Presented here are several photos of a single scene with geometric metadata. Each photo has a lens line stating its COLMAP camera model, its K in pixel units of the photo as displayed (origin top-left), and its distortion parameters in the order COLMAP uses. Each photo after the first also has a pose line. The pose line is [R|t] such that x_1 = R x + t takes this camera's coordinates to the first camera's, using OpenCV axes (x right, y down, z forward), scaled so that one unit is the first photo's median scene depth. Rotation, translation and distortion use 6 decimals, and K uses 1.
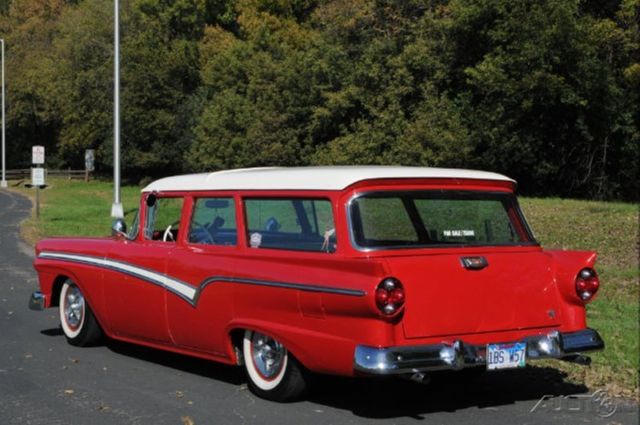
lens RADIAL K [[1072.2, 0, 320.0], [0, 1072.2, 212.5], [0, 0, 1]] dist [0.016149, -0.086286]
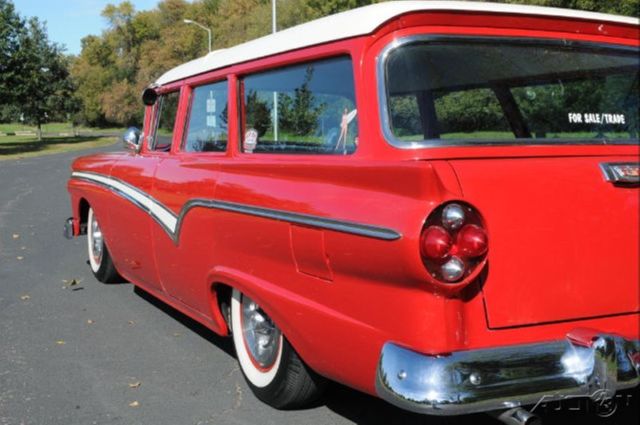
lens RADIAL K [[1072.2, 0, 320.0], [0, 1072.2, 212.5], [0, 0, 1]] dist [0.016149, -0.086286]
pose [[0.996032, 0.007287, -0.088693, 0.042928], [-0.001107, 0.997580, 0.069524, 0.030381], [0.088985, -0.069150, 0.993630, 0.481699]]
